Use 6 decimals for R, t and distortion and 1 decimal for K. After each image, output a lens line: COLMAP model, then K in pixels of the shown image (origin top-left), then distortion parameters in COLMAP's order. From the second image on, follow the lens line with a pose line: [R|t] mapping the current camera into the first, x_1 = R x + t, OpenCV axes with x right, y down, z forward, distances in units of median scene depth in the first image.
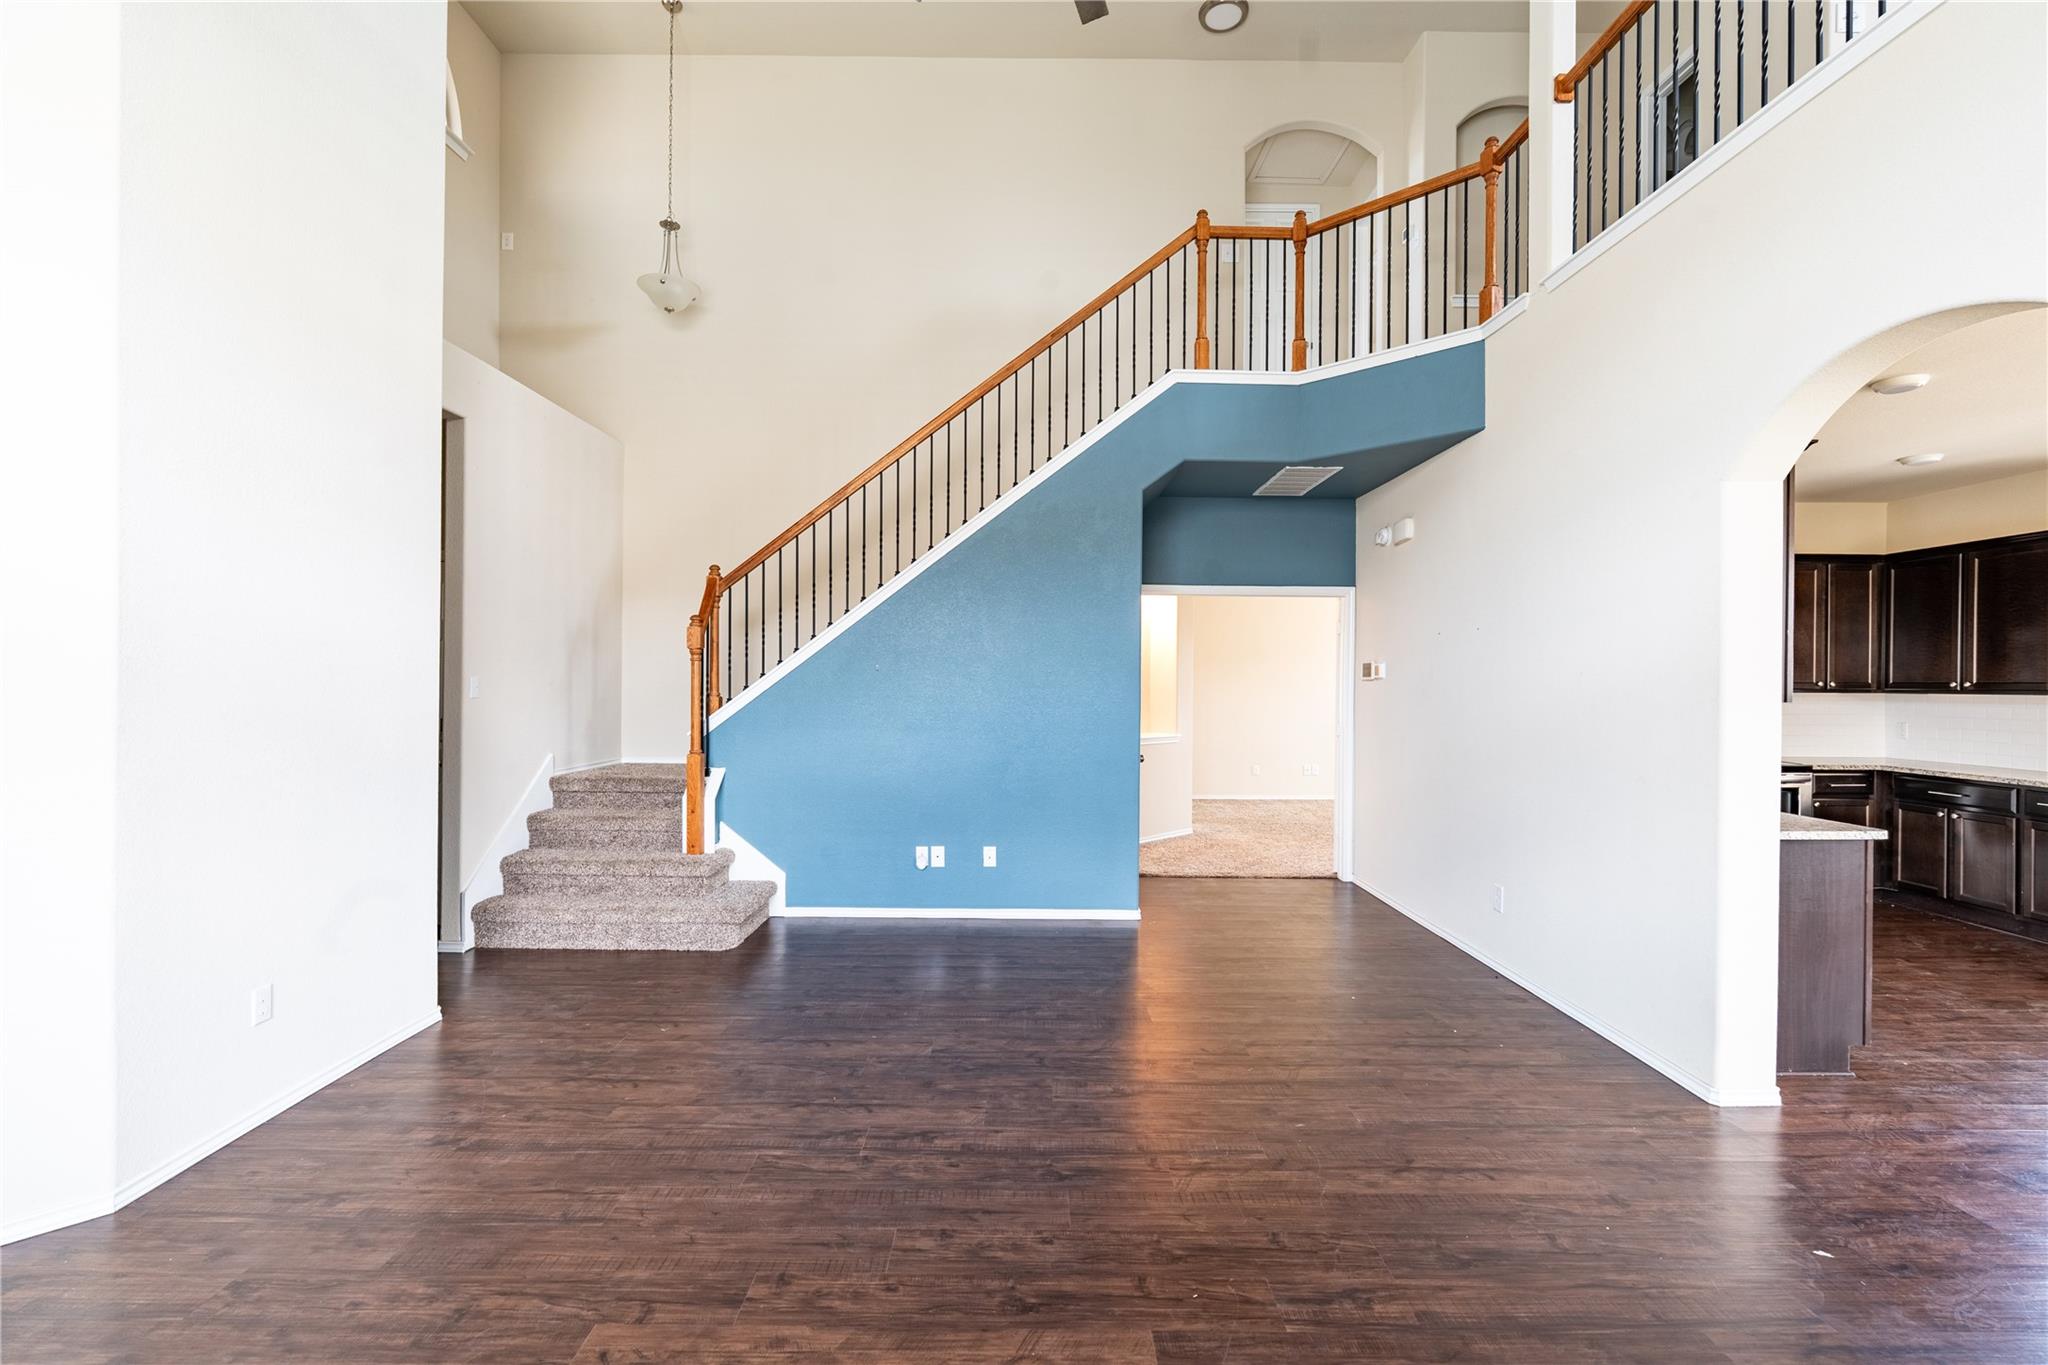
lens RADIAL K [[891.3, 0, 1027.1], [0, 891.3, 684.3], [0, 0, 1]] dist [-0.004664, -0.000200]
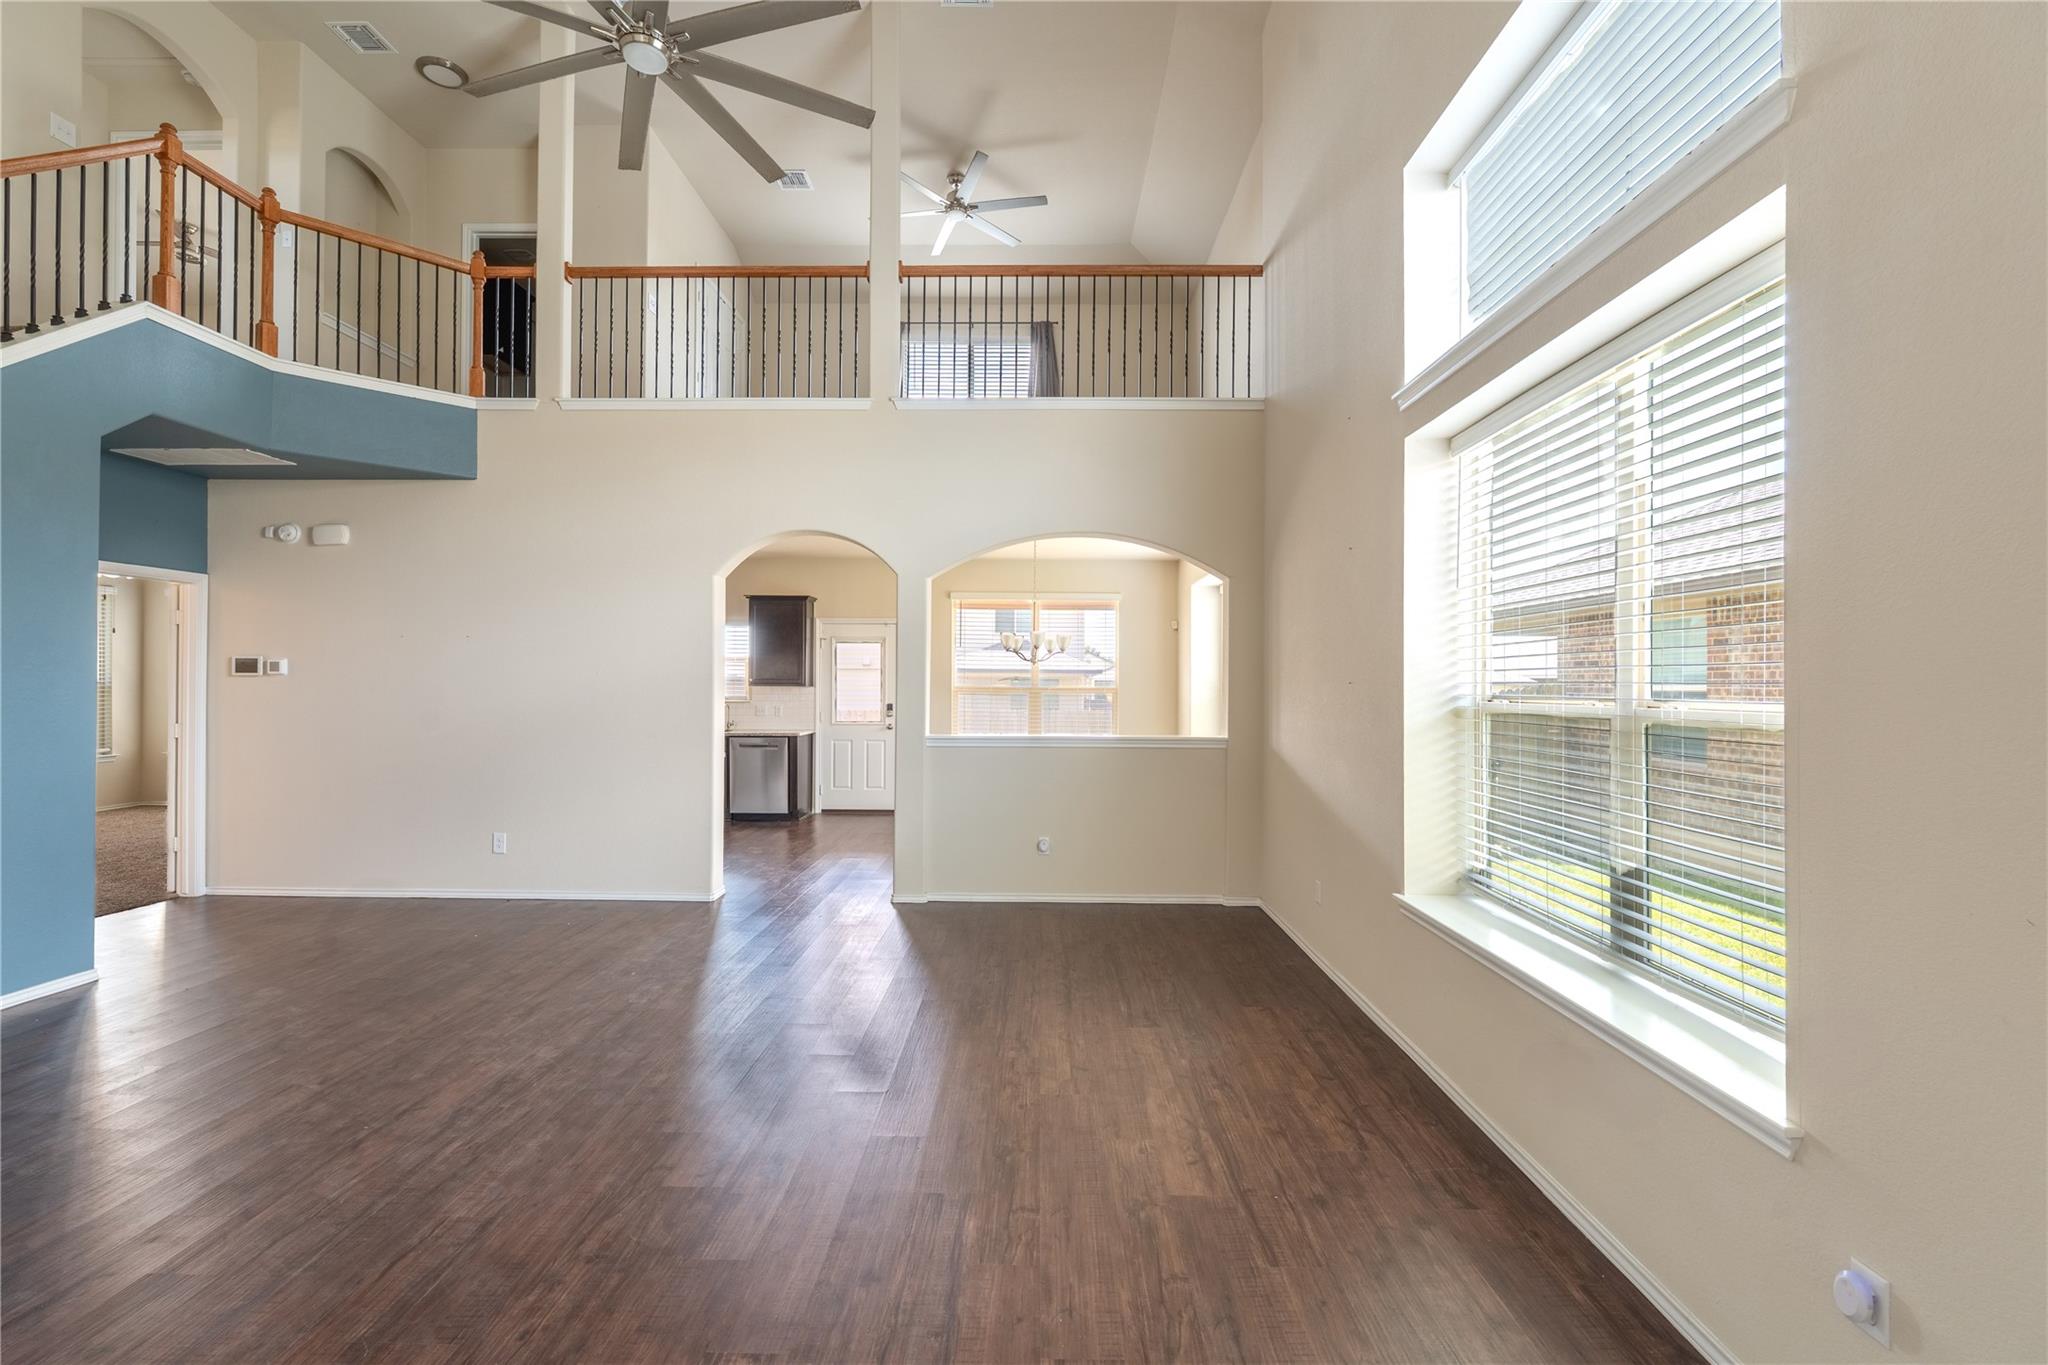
lens RADIAL K [[891.3, 0, 1024.2], [0, 891.3, 682.8], [0, 0, 1]] dist [-0.004664, -0.000200]
pose [[0.015814, -0.002648, 0.999871, -1.268162], [-0.003331, 0.999991, 0.002701, -0.006604], [-0.999869, -0.003373, 0.015805, 0.332172]]
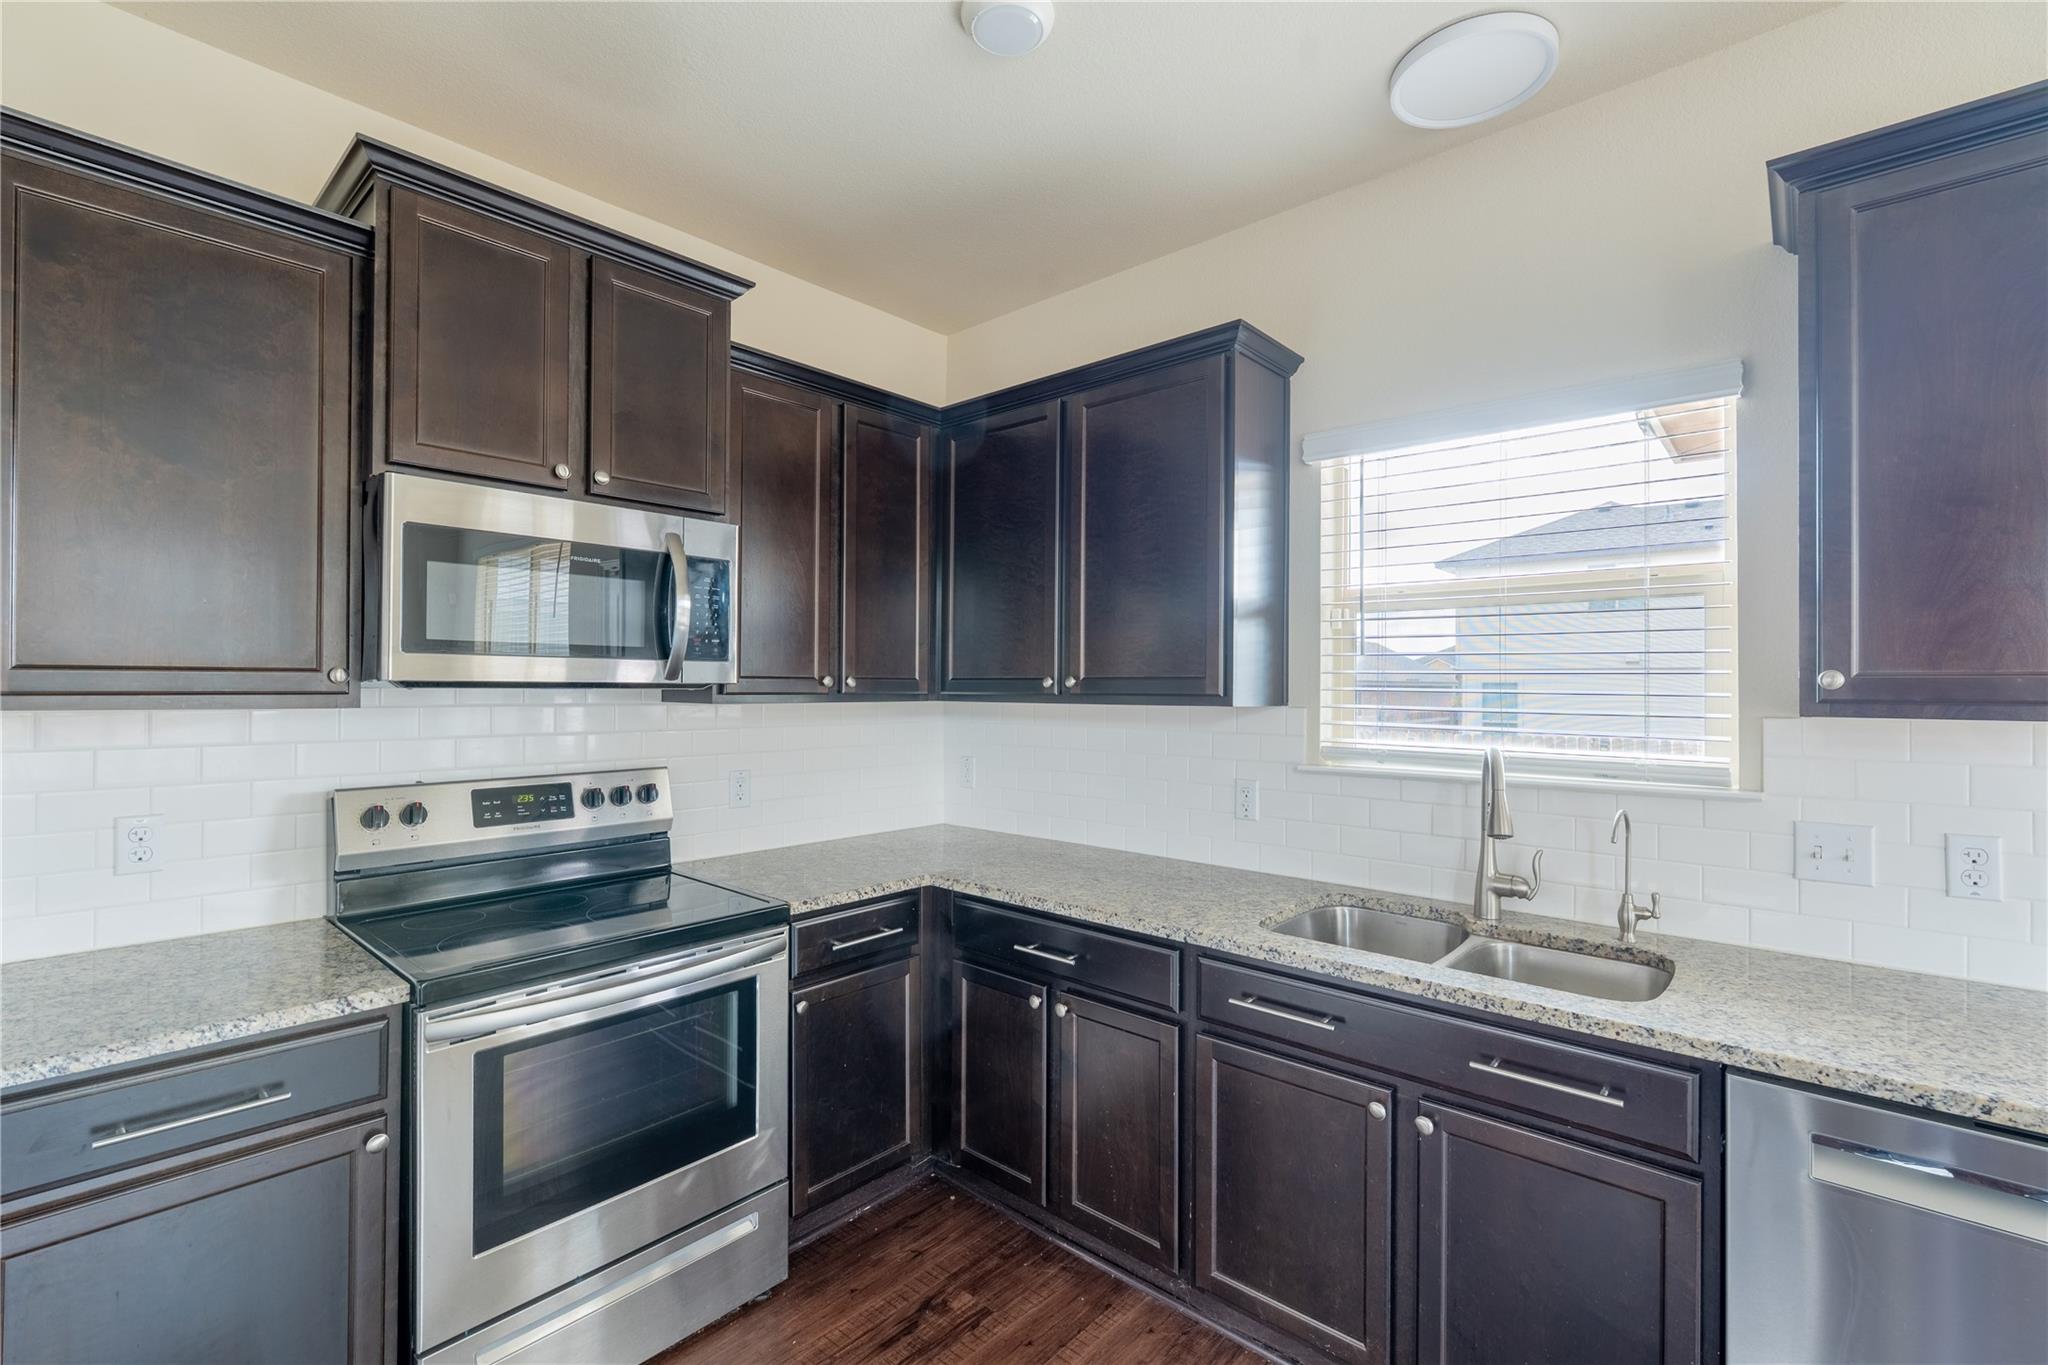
lens RADIAL K [[891.3, 0, 1030.6], [0, 891.3, 679.7], [0, 0, 1]] dist [-0.004664, -0.000200]
pose [[0.664408, 0.001528, 0.747369, 0.642326], [0.001562, 0.999993, -0.003433, 0.000487], [-0.747369, 0.003449, 0.664401, 0.647986]]
